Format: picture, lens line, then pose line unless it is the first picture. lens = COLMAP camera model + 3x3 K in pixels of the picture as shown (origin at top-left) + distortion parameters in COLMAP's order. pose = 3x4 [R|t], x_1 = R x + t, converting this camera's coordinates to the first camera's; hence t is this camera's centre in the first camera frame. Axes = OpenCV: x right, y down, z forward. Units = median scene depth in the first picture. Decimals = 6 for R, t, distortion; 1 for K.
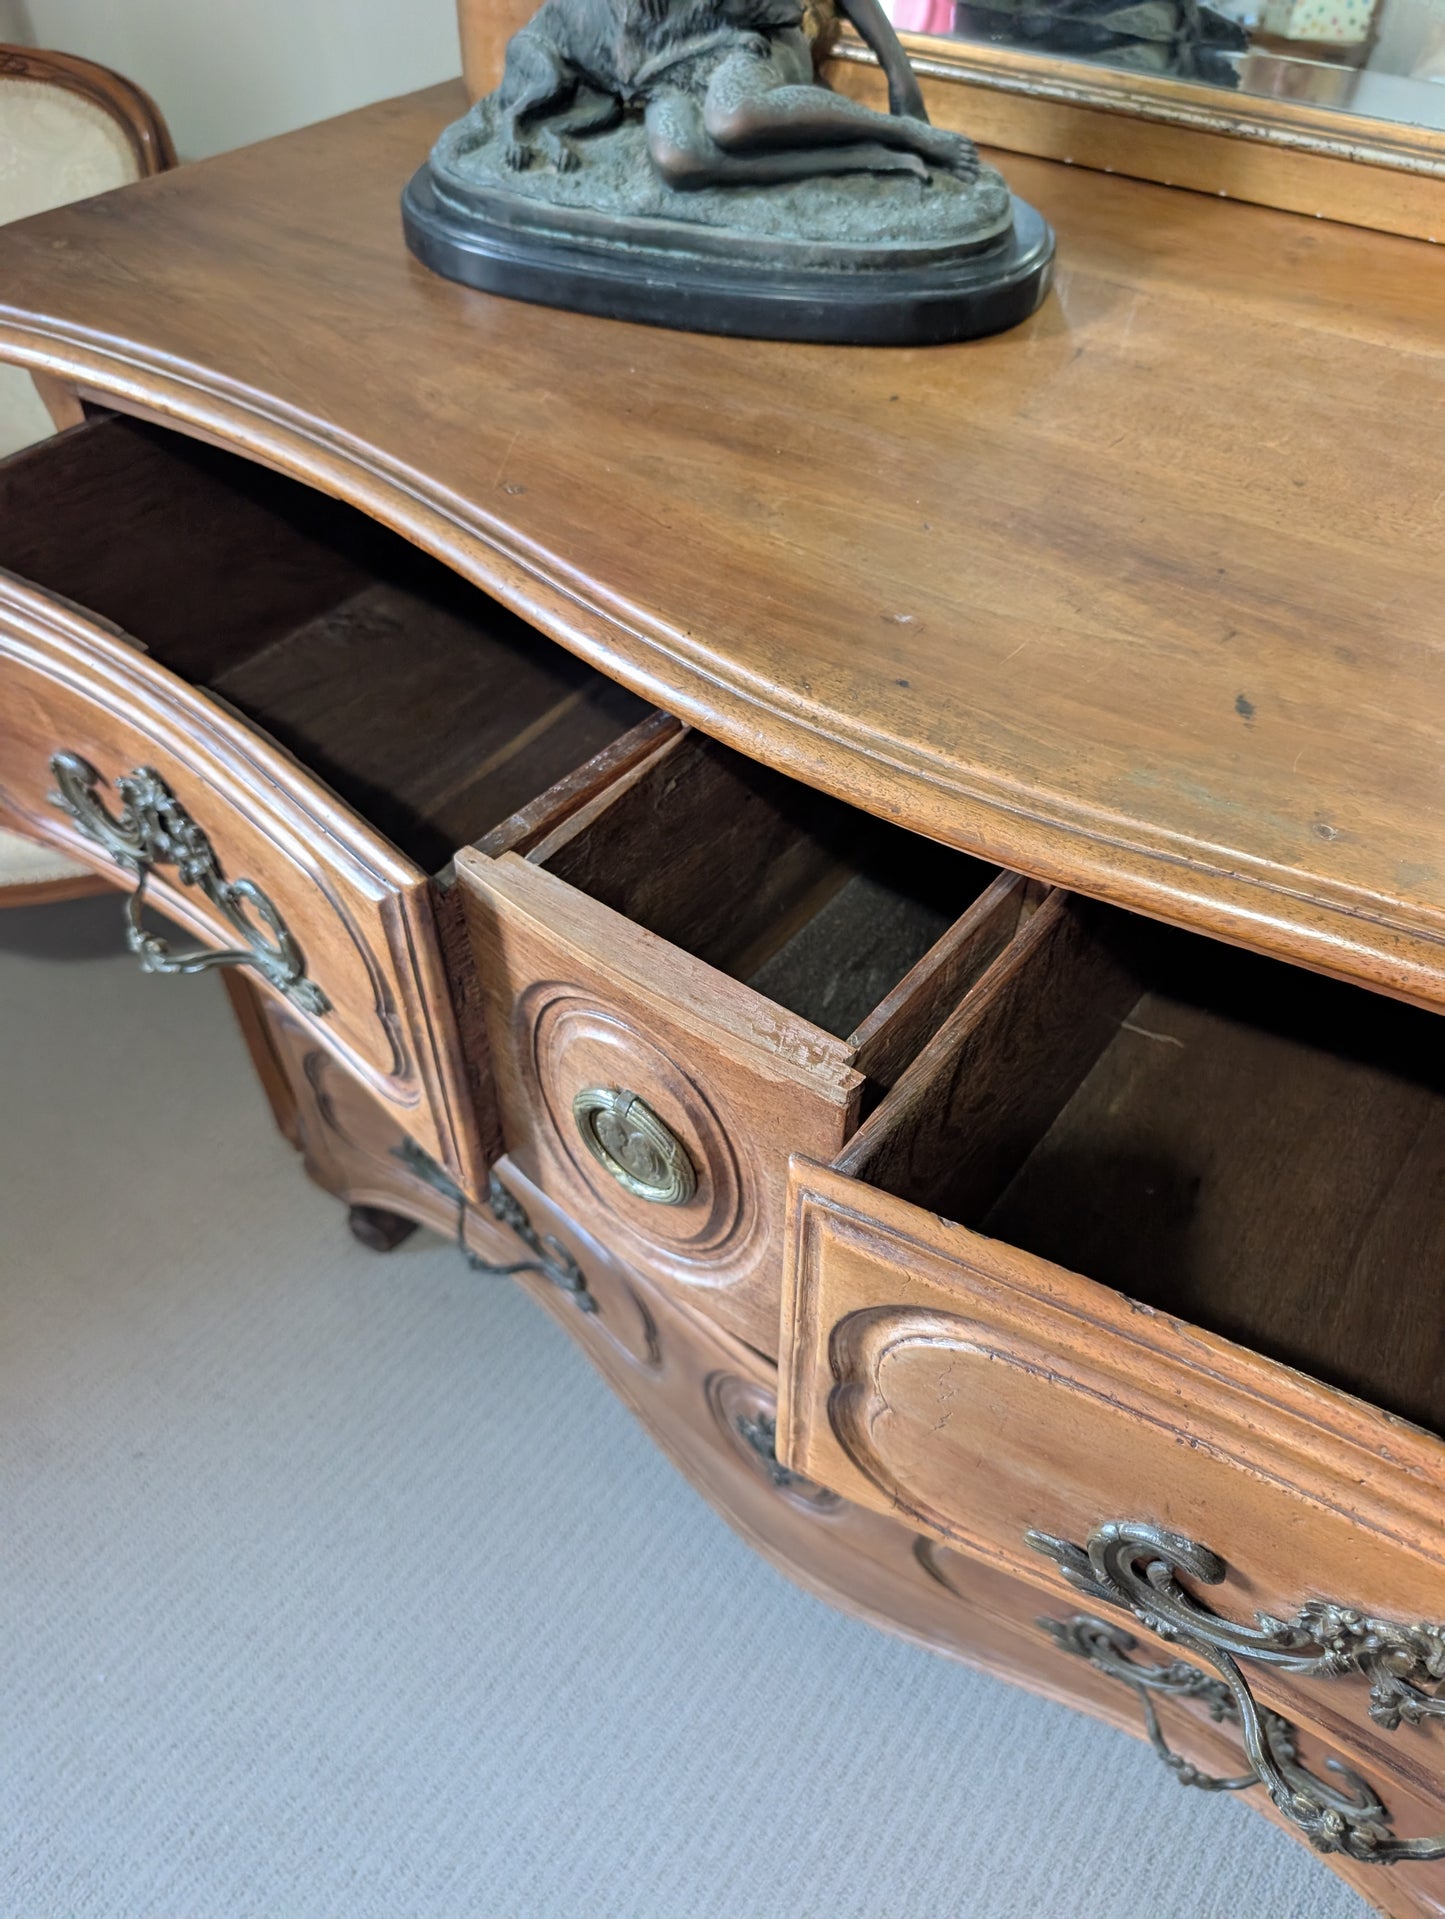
lens RADIAL K [[1411.6, 0, 749.7], [0, 1411.6, 959.5], [0, 0, 1]] dist [0.000093, -0.001079]
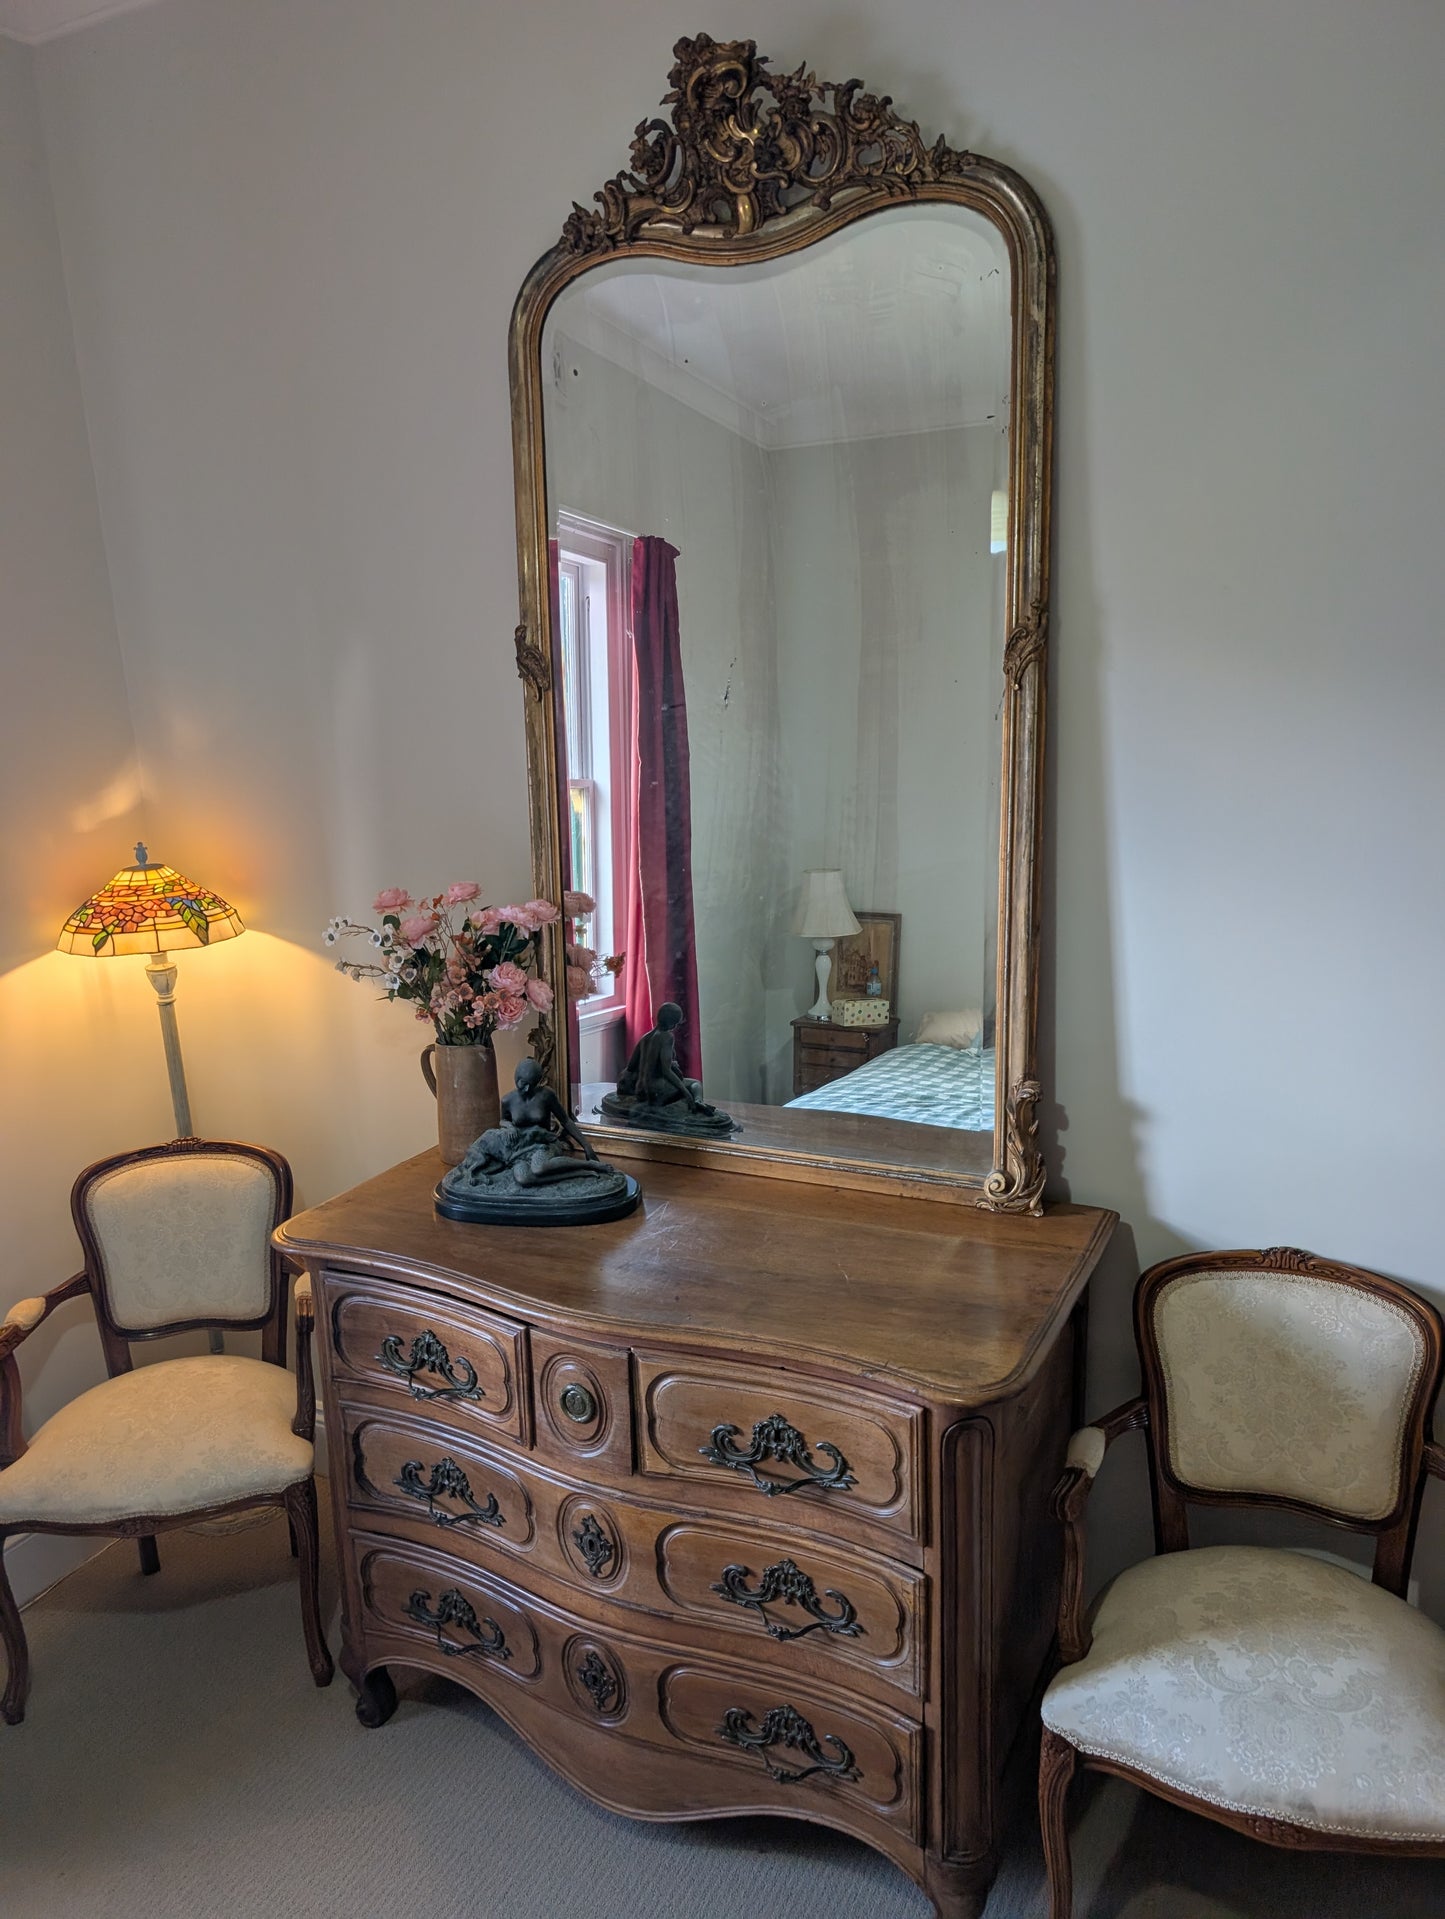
lens RADIAL K [[1376.1, 0, 729.9], [0, 1376.1, 953.7], [0, 0, 1]] dist [-0.000120, -0.001922]
pose [[0.985297, -0.073785, 0.154098, -0.031301], [0.147731, 0.821003, -0.551479, 0.865367], [-0.085824, 0.566135, 0.819832, -2.016723]]
